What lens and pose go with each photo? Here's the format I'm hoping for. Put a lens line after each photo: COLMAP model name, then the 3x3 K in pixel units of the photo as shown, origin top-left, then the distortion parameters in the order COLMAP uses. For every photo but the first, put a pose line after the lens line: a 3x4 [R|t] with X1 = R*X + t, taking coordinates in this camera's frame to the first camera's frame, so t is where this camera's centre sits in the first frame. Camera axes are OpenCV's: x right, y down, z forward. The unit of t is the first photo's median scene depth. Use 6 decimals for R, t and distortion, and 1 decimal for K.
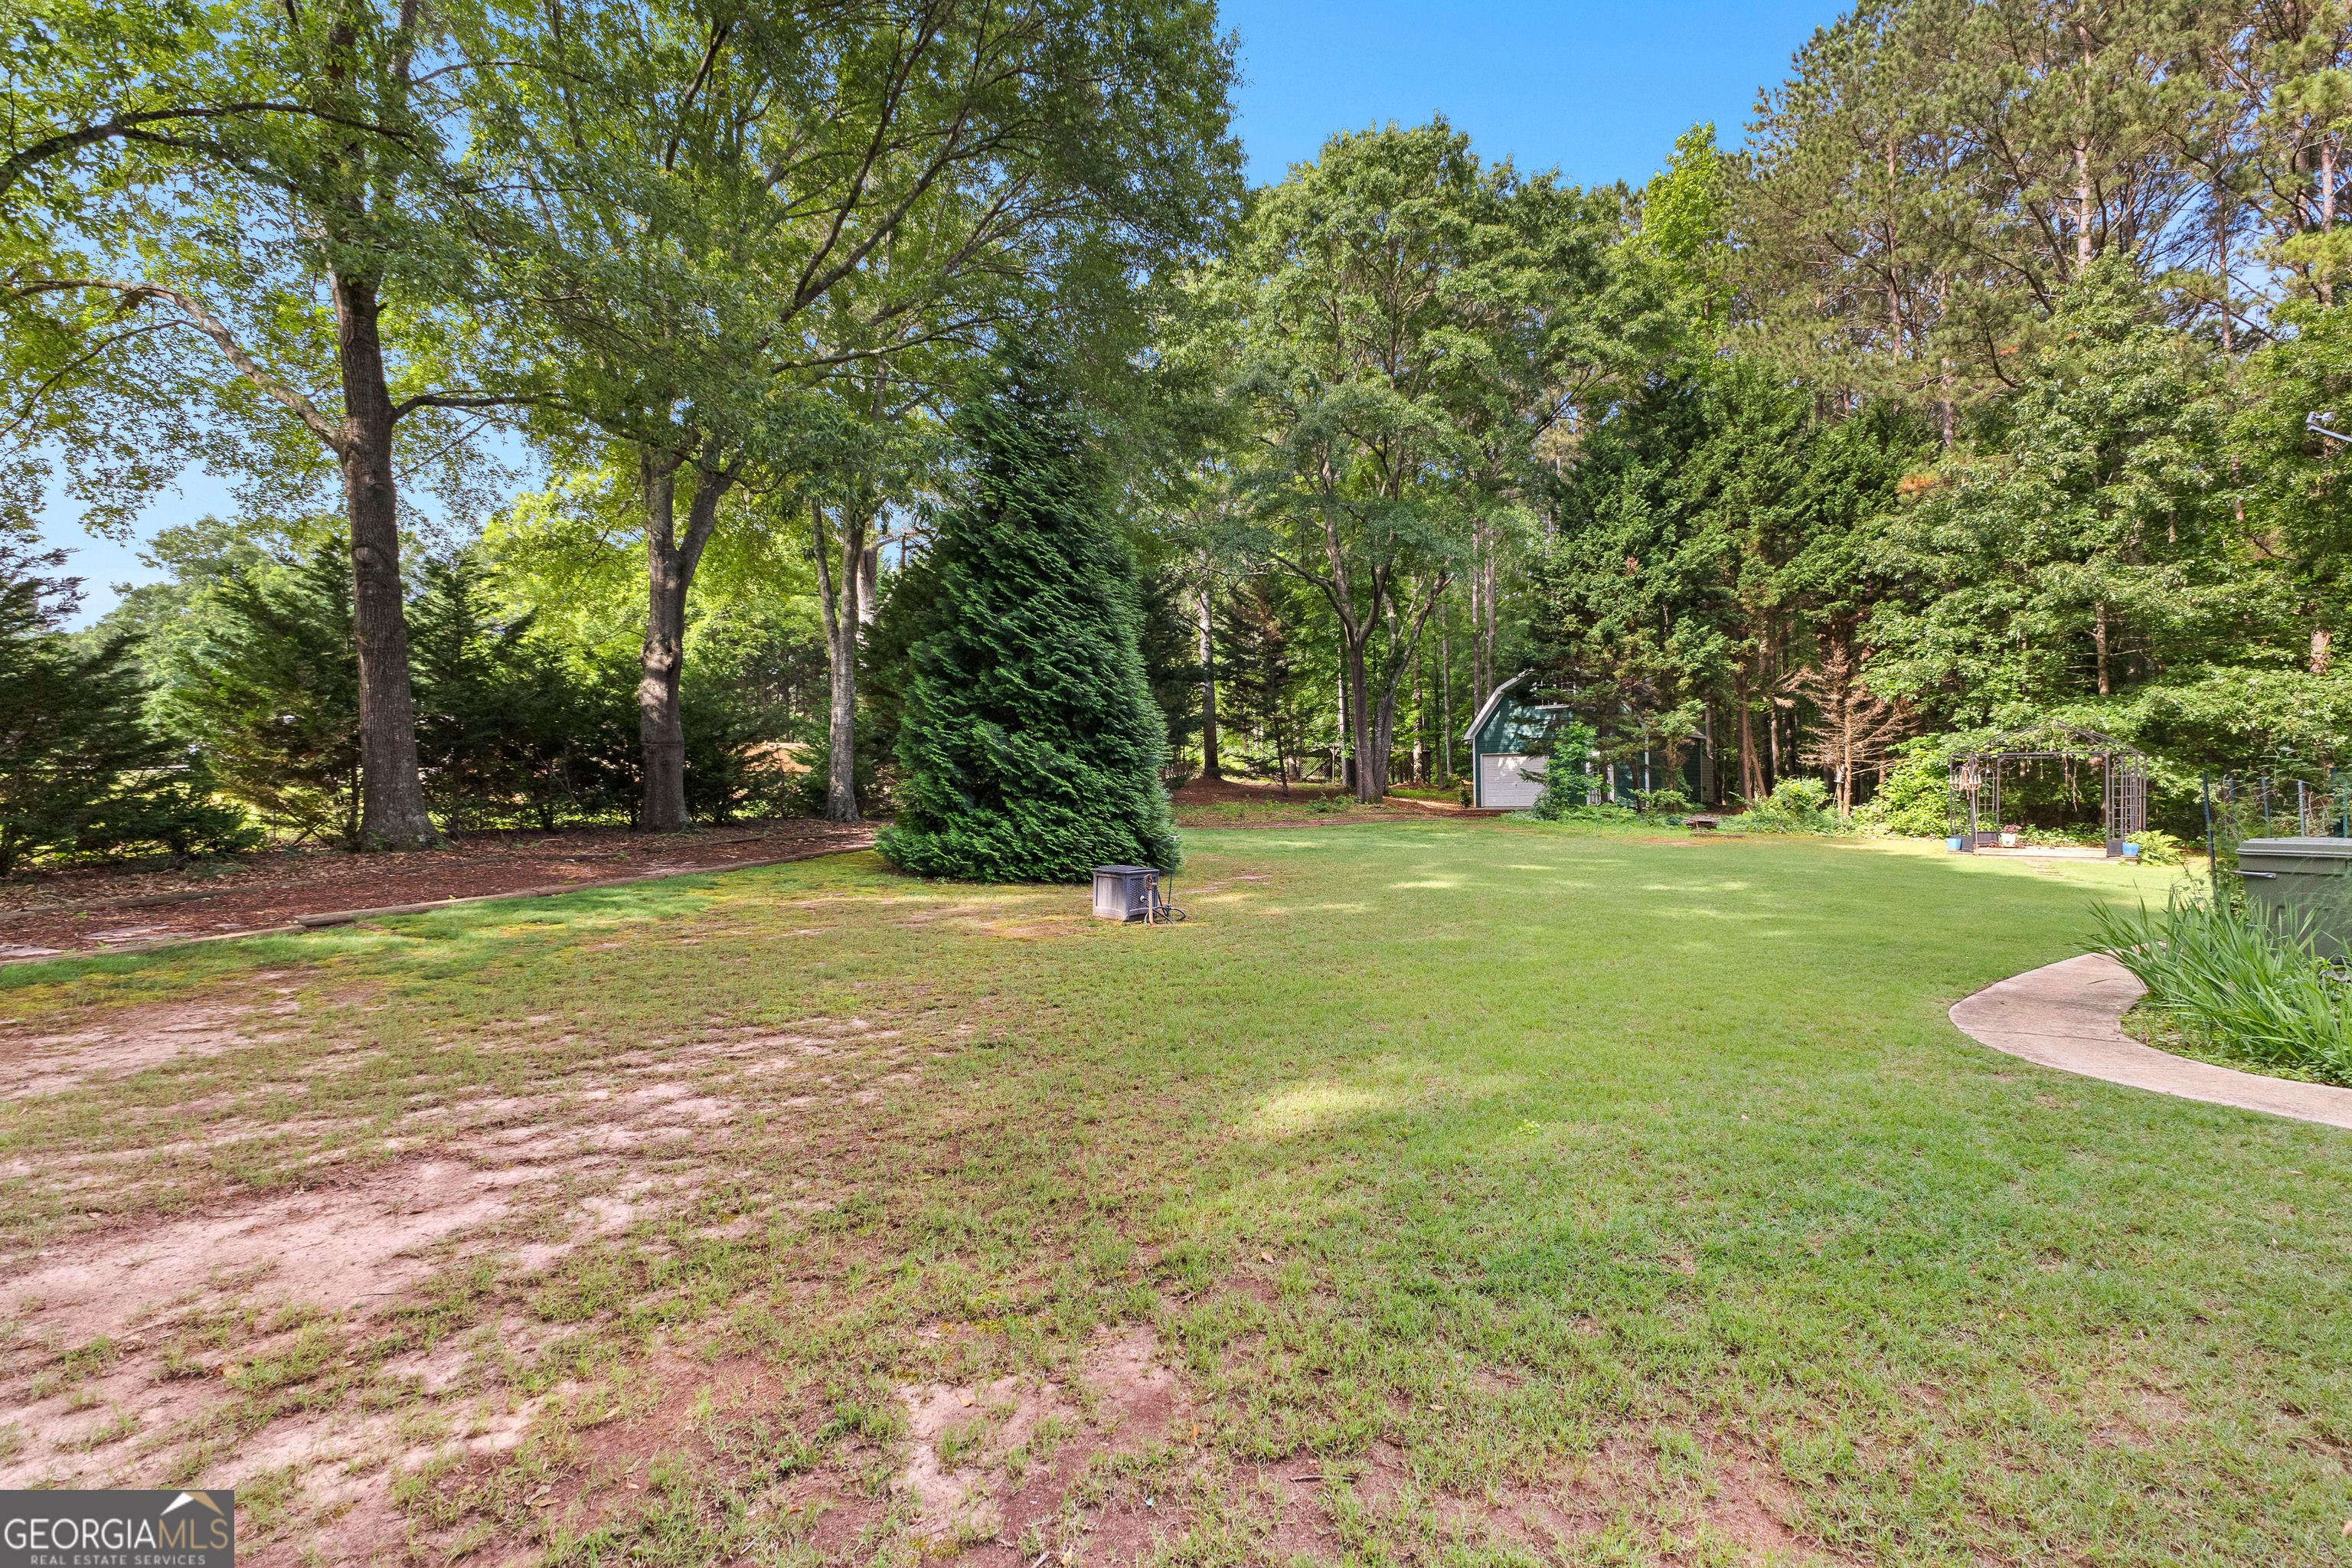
lens RADIAL K [[1029.5, 0, 1201.0], [0, 1029.5, 785.1], [0, 0, 1]] dist [0.013887, 0.000235]
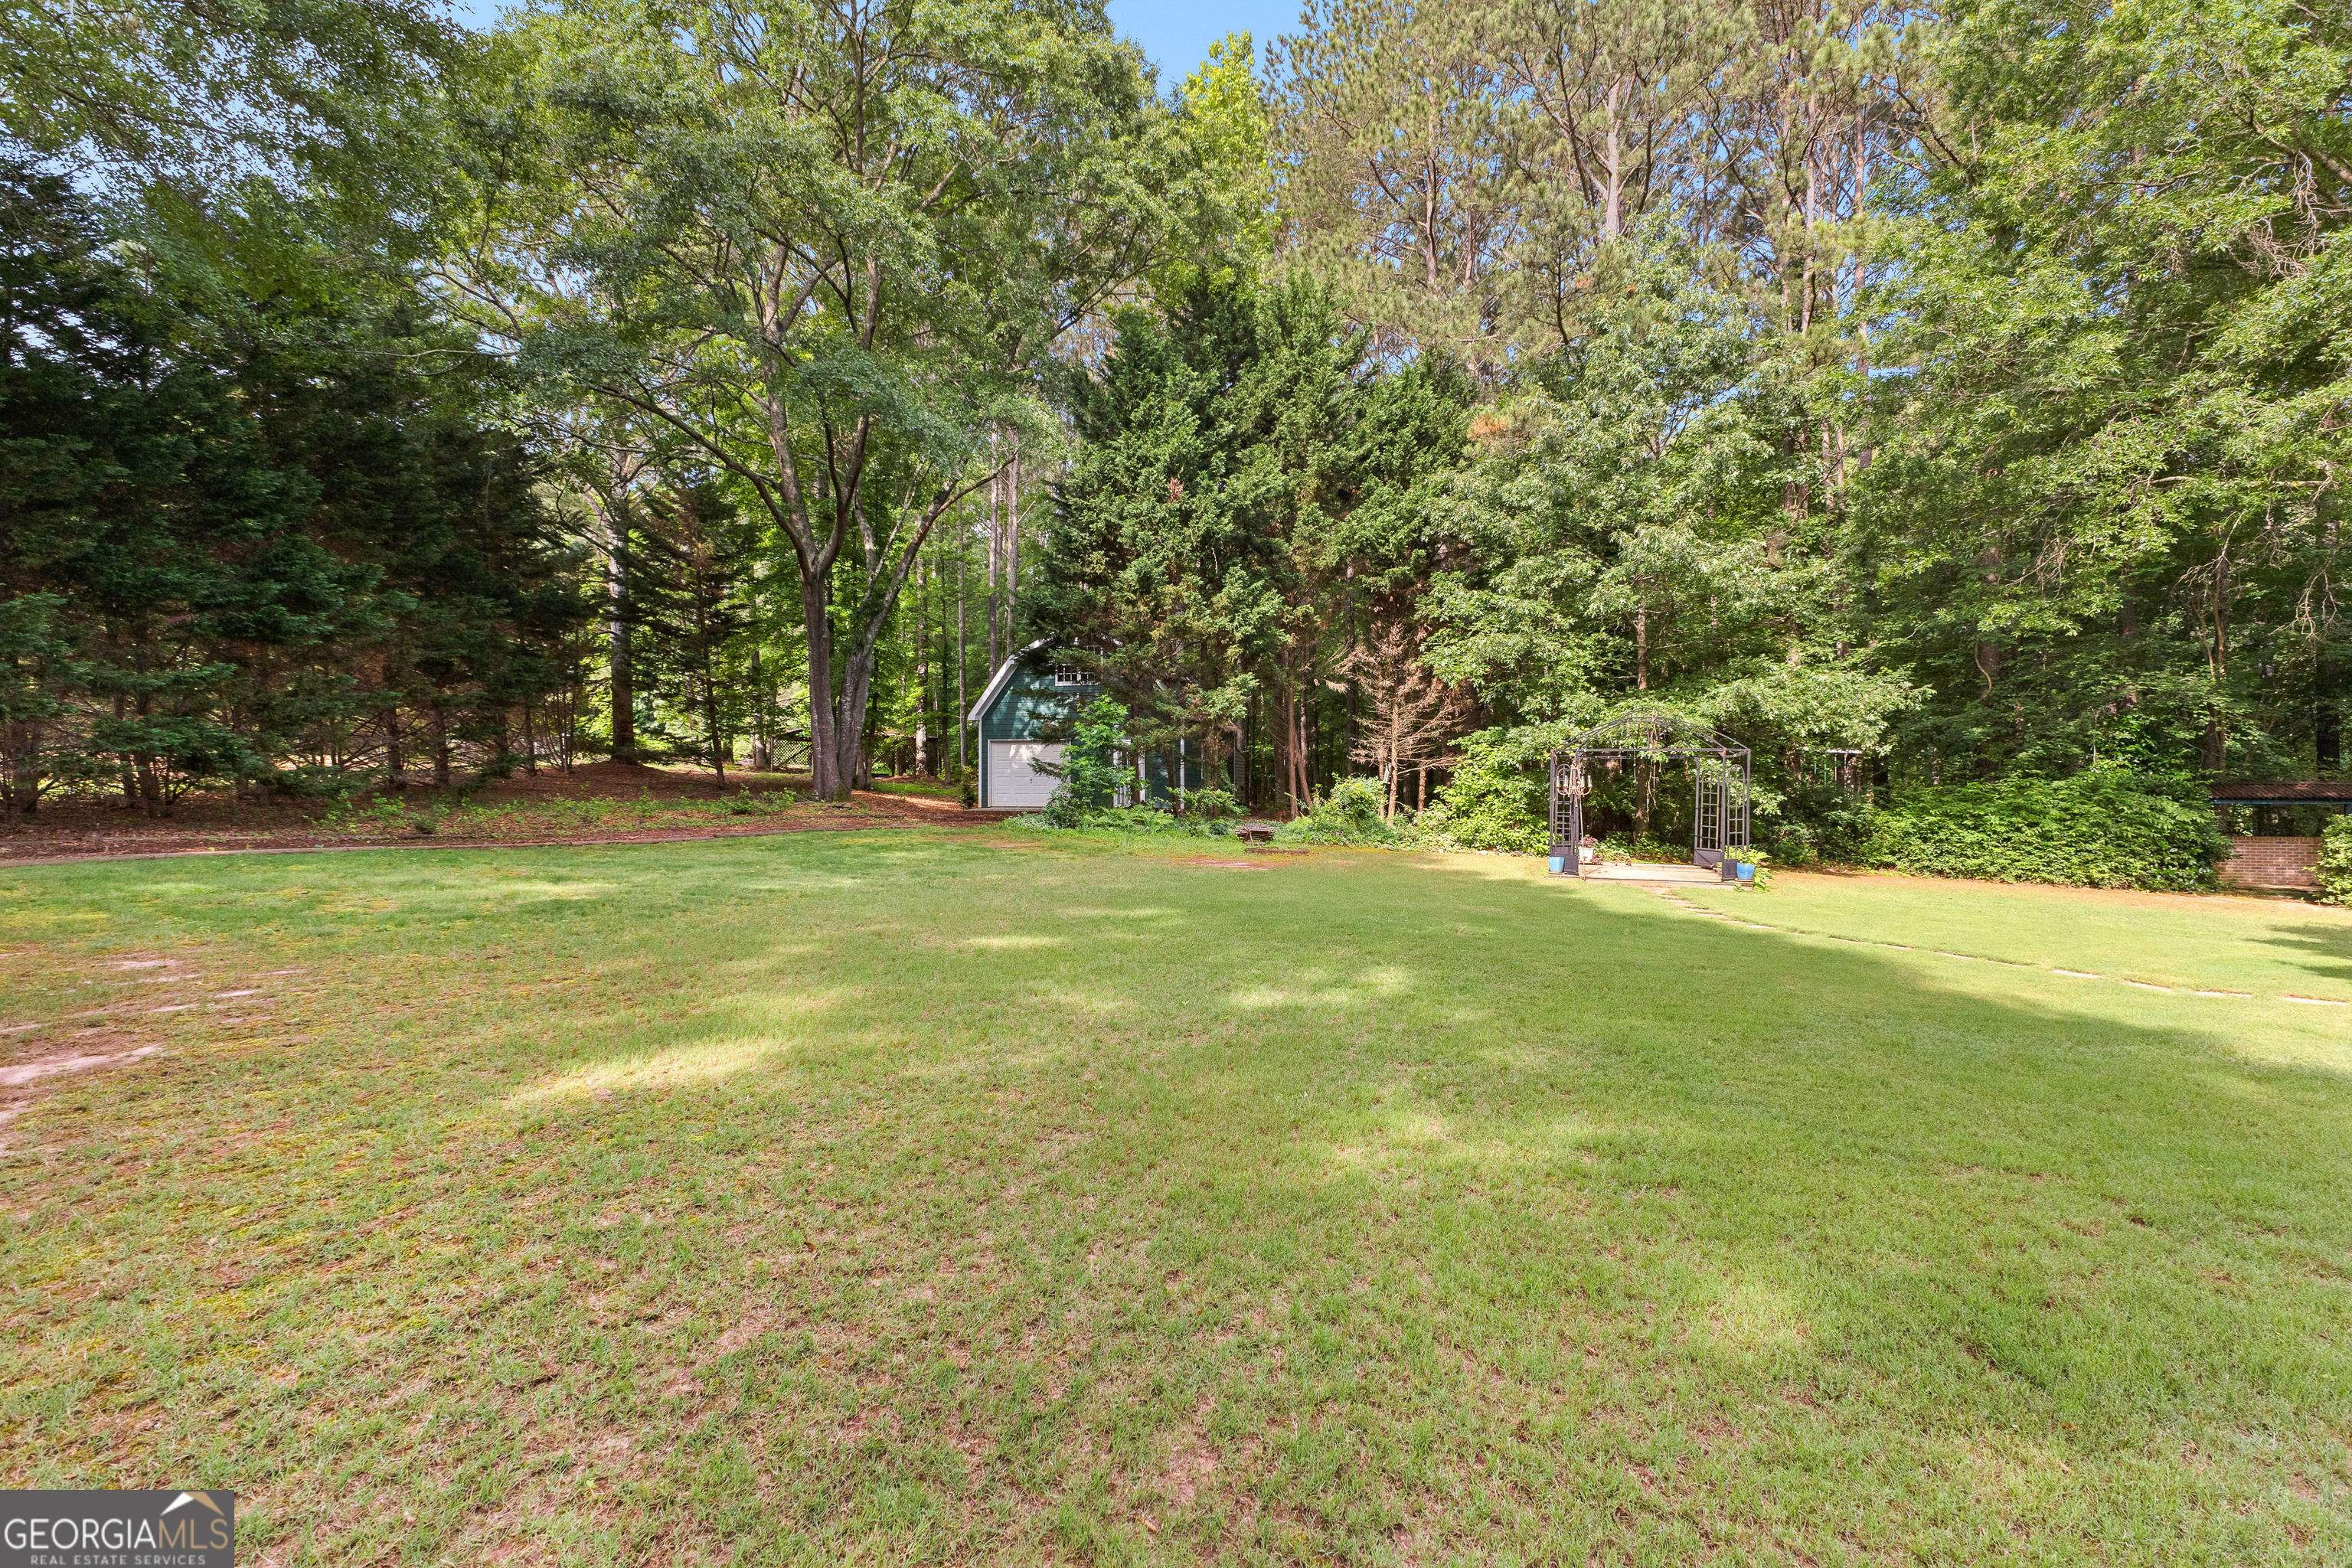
lens RADIAL K [[1029.5, 0, 1201.0], [0, 1029.5, 785.1], [0, 0, 1]] dist [0.013887, 0.000235]
pose [[0.902240, 0.016976, 0.430900, 0.110141], [-0.018810, 0.999823, -0.000003, 0.001994], [-0.430823, -0.008102, 0.902400, 0.302834]]
